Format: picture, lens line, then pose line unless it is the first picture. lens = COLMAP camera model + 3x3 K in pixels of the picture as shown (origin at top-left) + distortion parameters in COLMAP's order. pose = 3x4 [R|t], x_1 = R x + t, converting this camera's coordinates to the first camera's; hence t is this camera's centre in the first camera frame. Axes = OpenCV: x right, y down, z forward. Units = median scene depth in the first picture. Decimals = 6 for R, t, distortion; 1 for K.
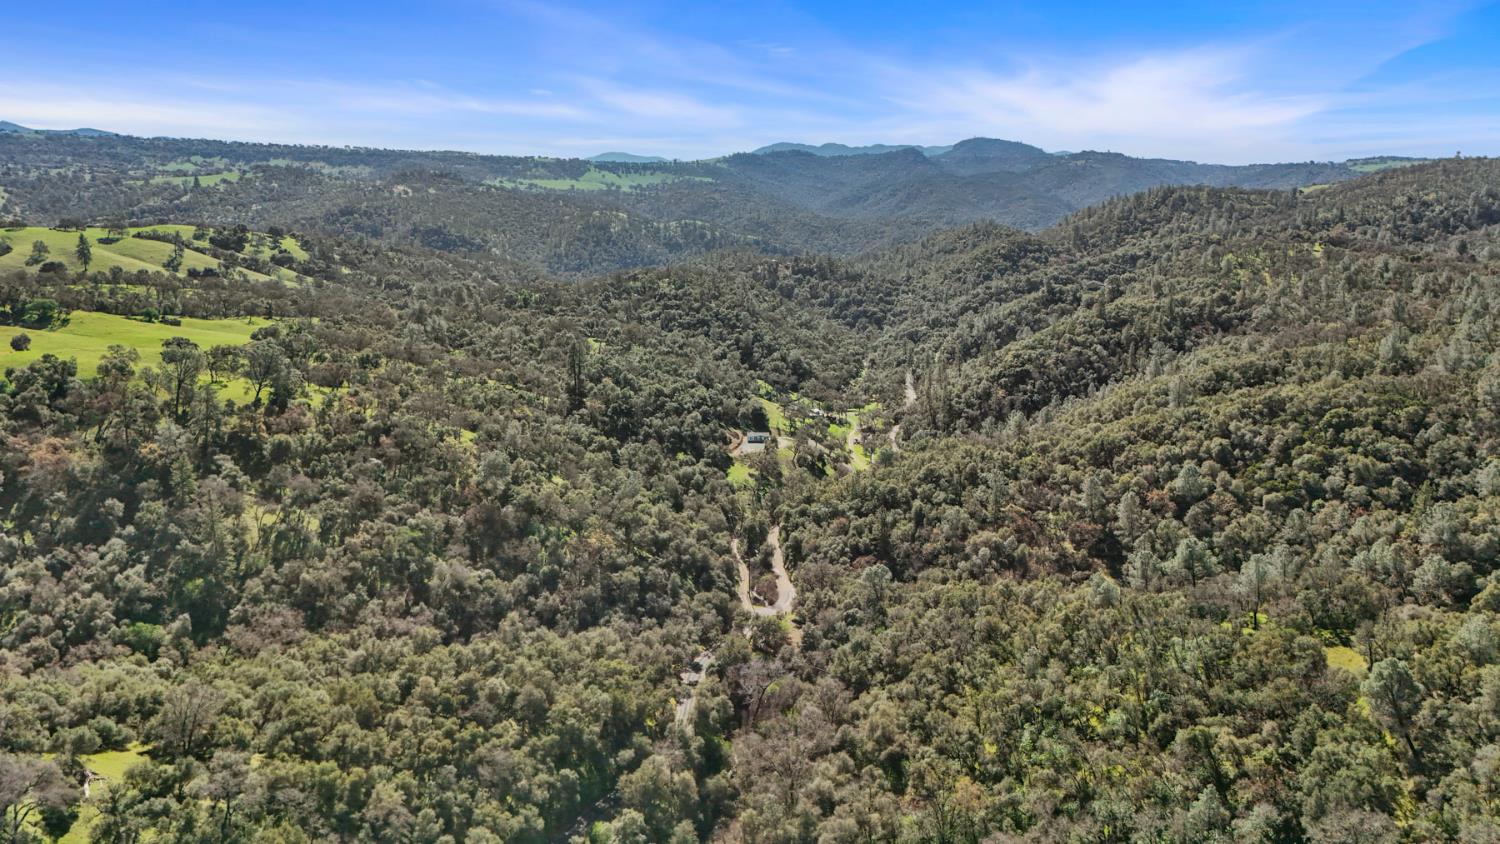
lens RADIAL K [[1099.5, 0, 771.5], [0, 1099.5, 427.4], [0, 0, 1]] dist [0.042633, -0.039248]
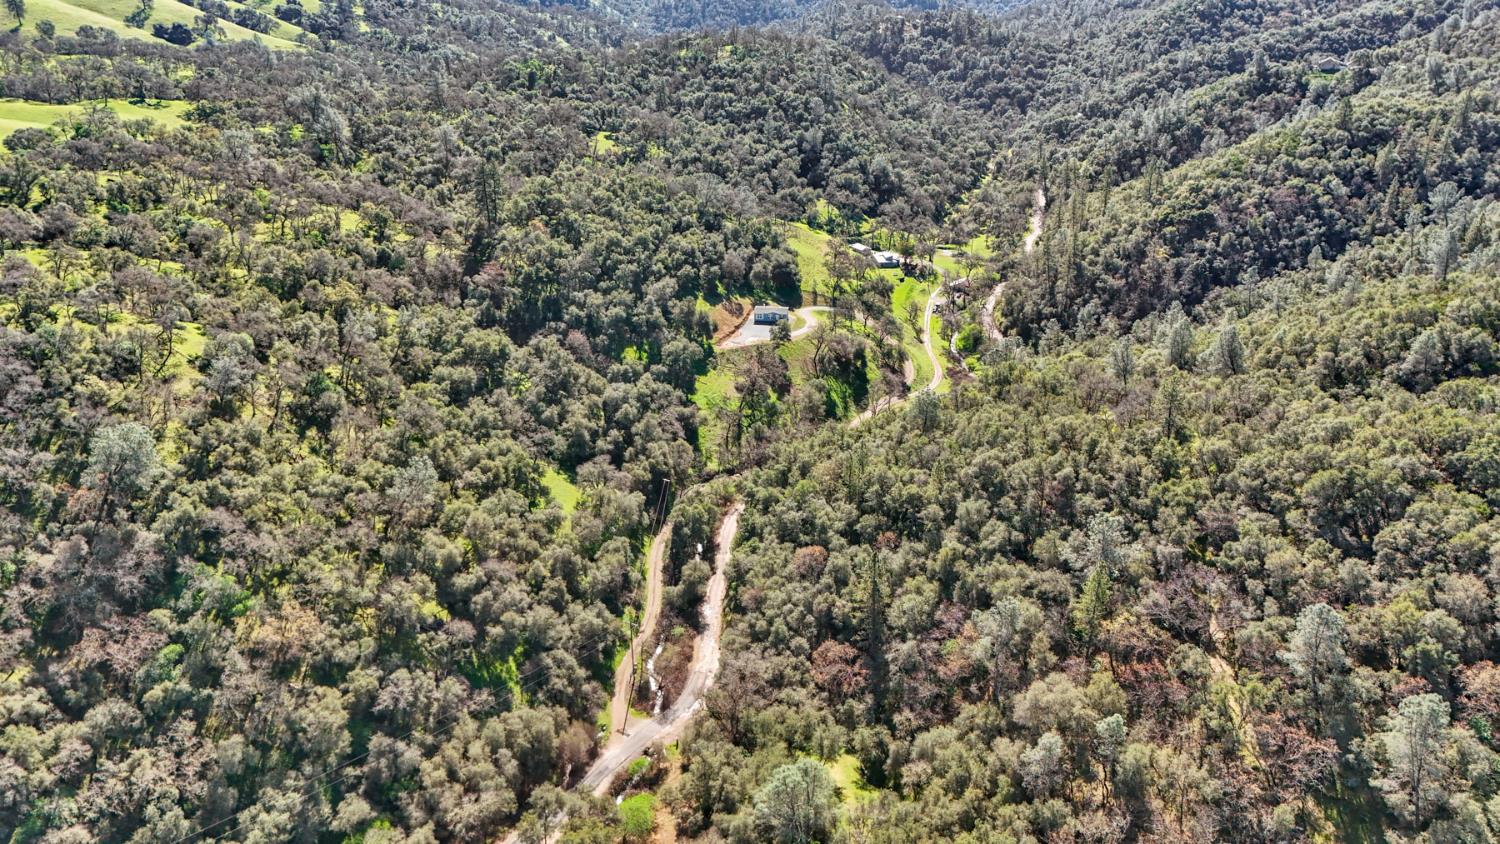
lens RADIAL K [[1099.5, 0, 771.5], [0, 1099.5, 427.4], [0, 0, 1]] dist [0.042633, -0.039248]
pose [[0.989172, 0.059330, -0.134235, 0.061970], [-0.029936, 0.976982, 0.211212, -0.049175], [0.143676, -0.204907, 0.968179, 0.265231]]
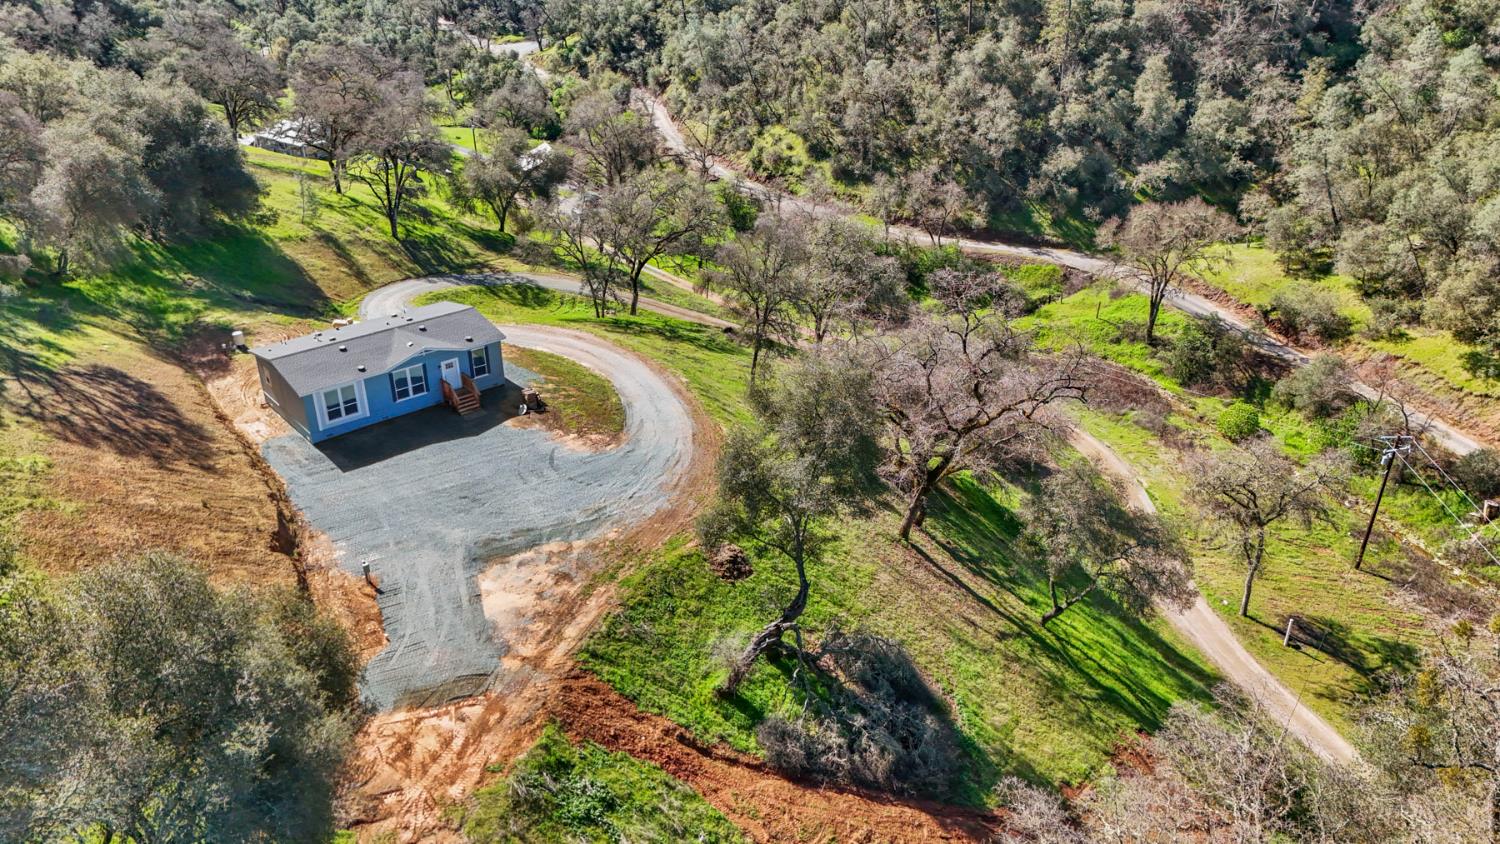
lens RADIAL K [[1086.6, 0, 750.0], [0, 1086.6, 422.0], [0, 0, 1]] dist [0.087865, -0.110121]
pose [[0.779969, -0.291429, 0.553821, -0.033821], [0.144331, 0.944865, 0.293936, -0.009630], [-0.608948, -0.149327, 0.779028, 0.682818]]
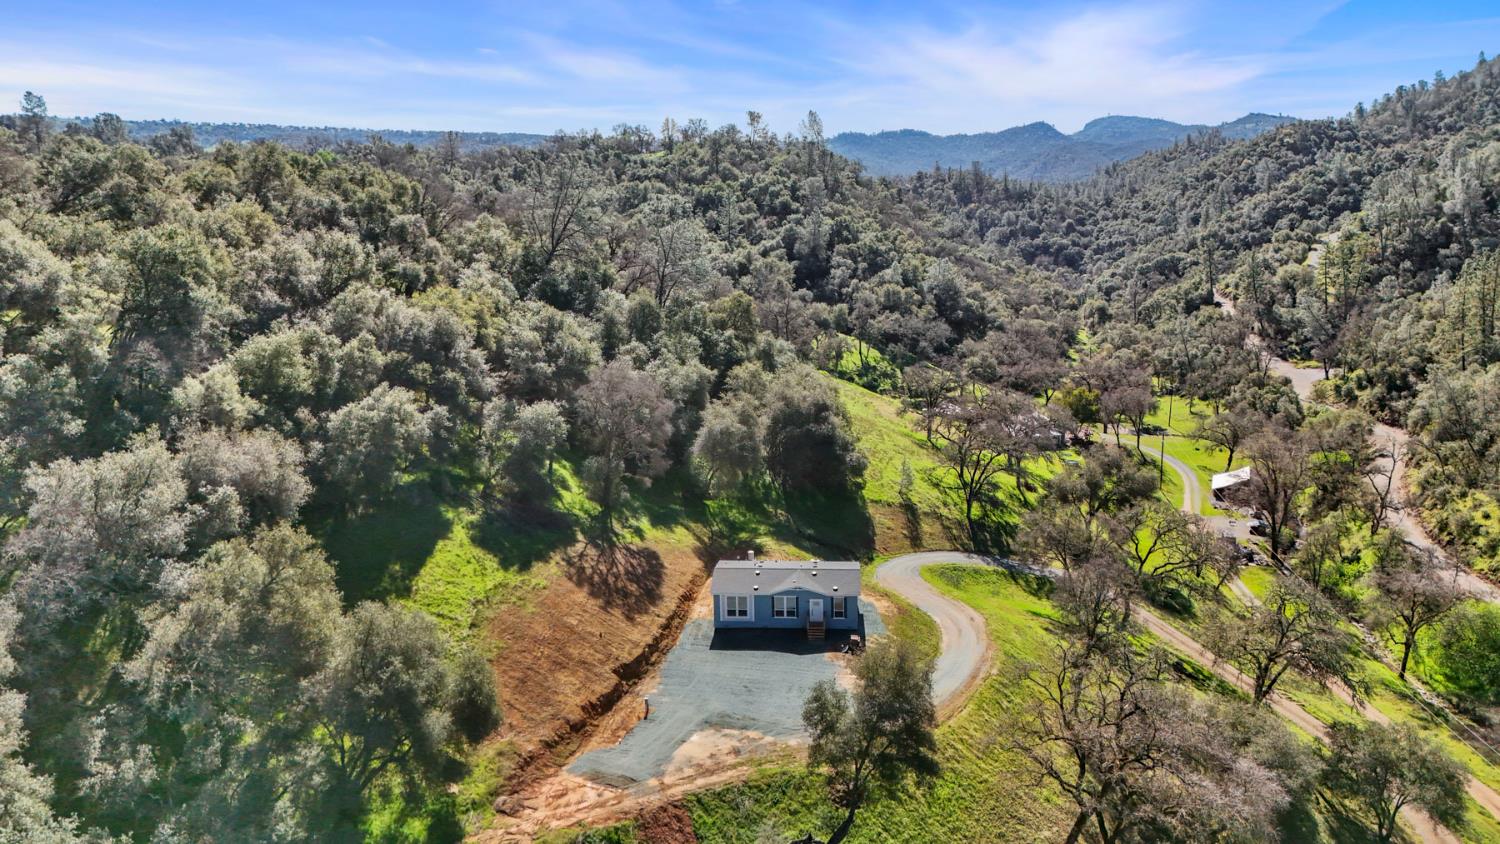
lens RADIAL K [[1086.6, 0, 750.0], [0, 1086.6, 422.0], [0, 0, 1]] dist [0.087865, -0.110121]
pose [[0.992806, -0.000258, -0.119731, 0.001098], [-0.001203, 0.999926, -0.012128, -0.010194], [0.119726, 0.012185, 0.992732, 0.648667]]
